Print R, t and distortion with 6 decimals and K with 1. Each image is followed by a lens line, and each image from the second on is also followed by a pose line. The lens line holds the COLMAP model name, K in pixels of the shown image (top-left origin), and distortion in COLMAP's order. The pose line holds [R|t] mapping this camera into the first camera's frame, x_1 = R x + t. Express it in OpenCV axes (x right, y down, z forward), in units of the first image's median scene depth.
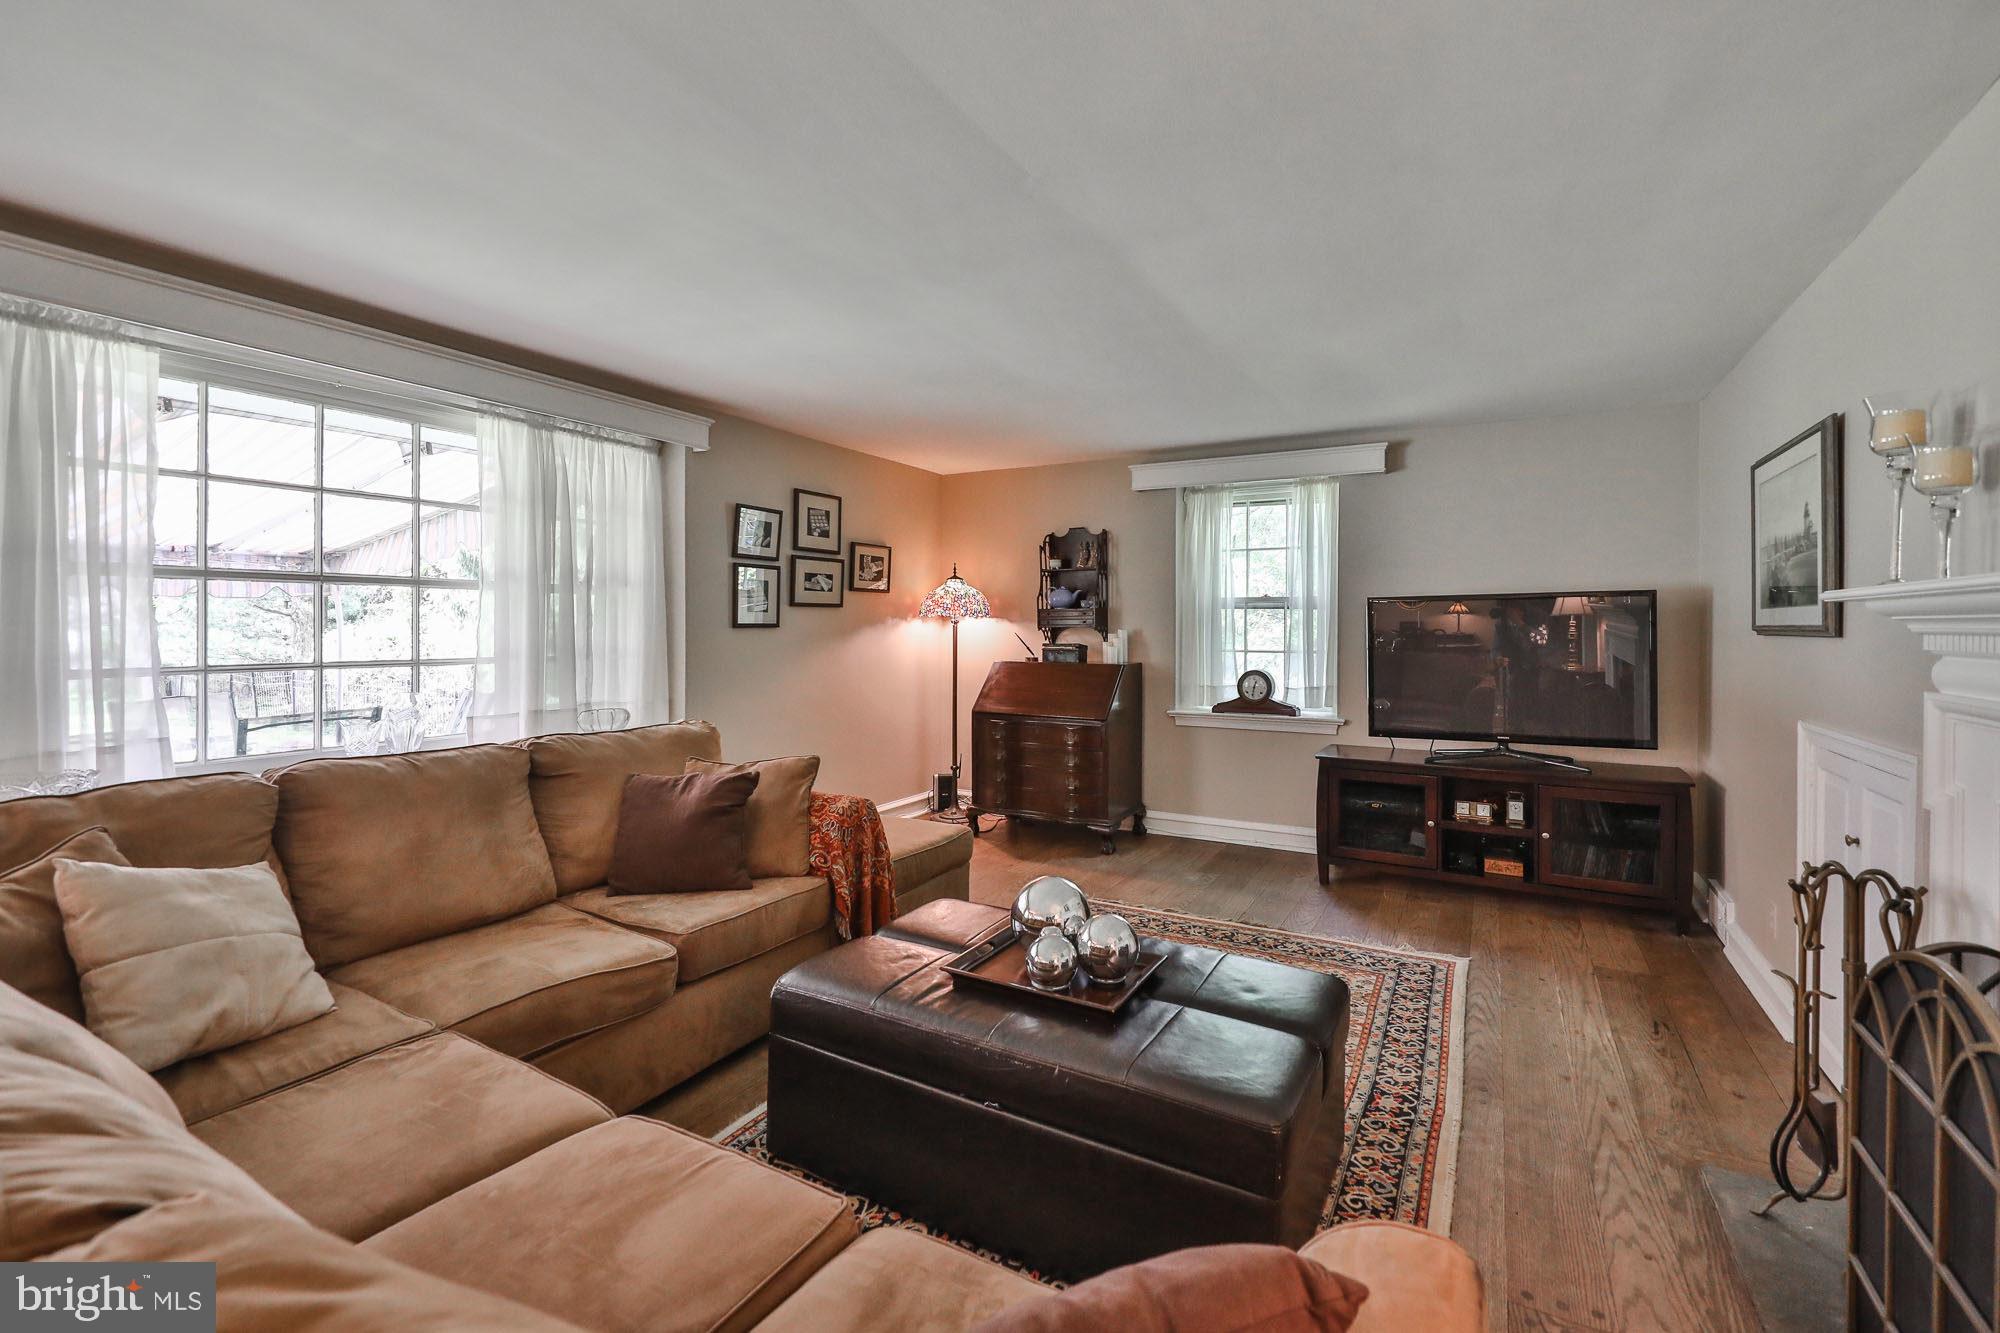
lens RADIAL K [[858.1, 0, 1070.0], [0, 858.1, 628.0], [0, 0, 1]] dist [0.024187, -0.011579]
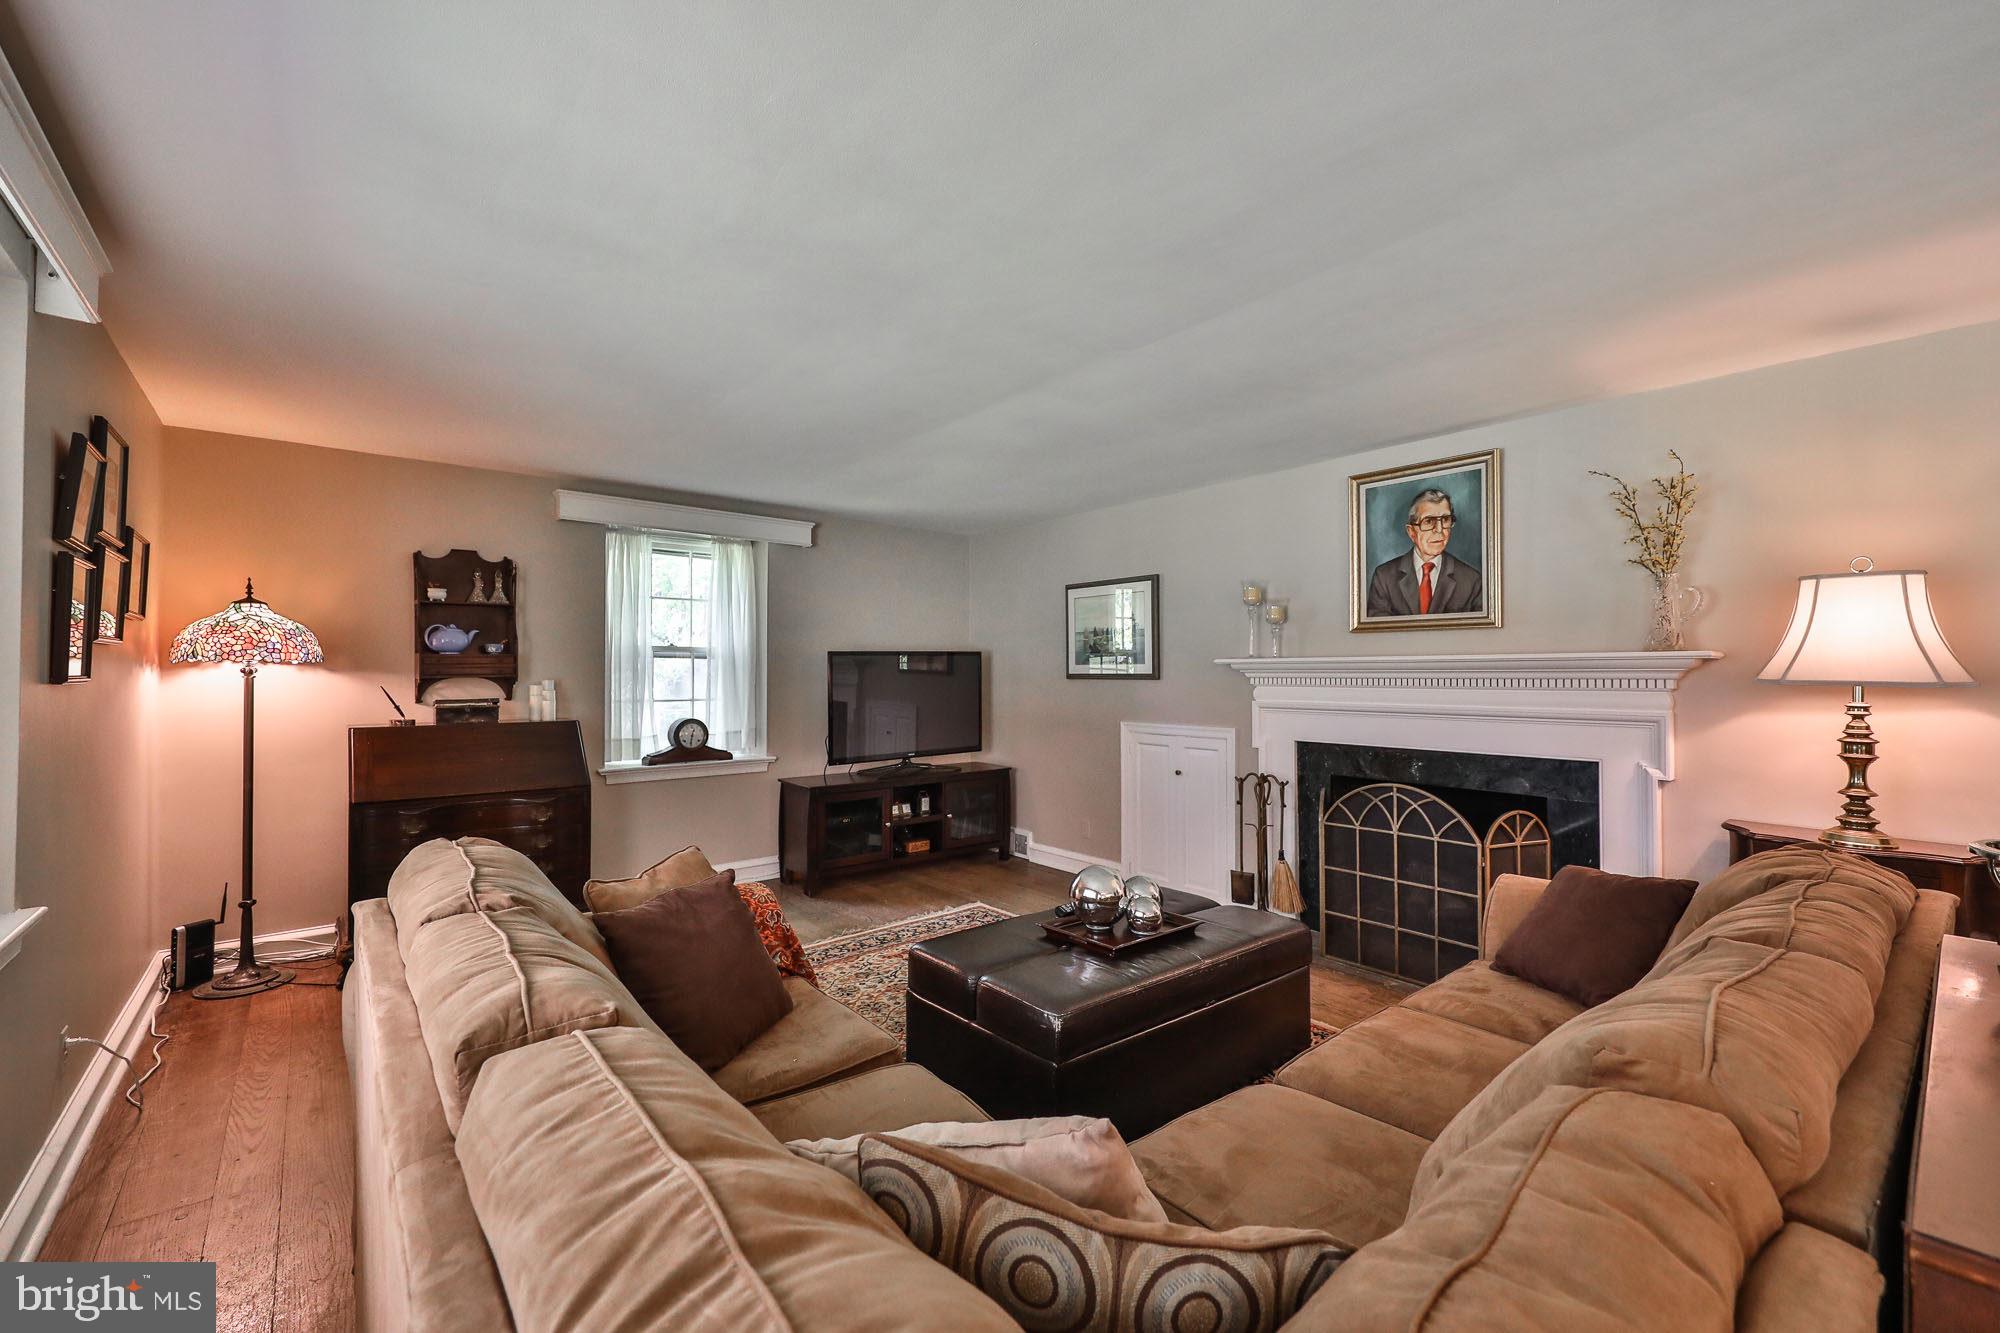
lens RADIAL K [[808.4, 0, 1029.2], [0, 808.4, 663.3], [0, 0, 1]] dist [0.022805, -0.009173]
pose [[0.373201, 0.009414, 0.927703, -0.524117], [0.004135, 0.999922, -0.011810, -0.003398], [-0.927741, 0.008243, 0.373133, 0.270992]]
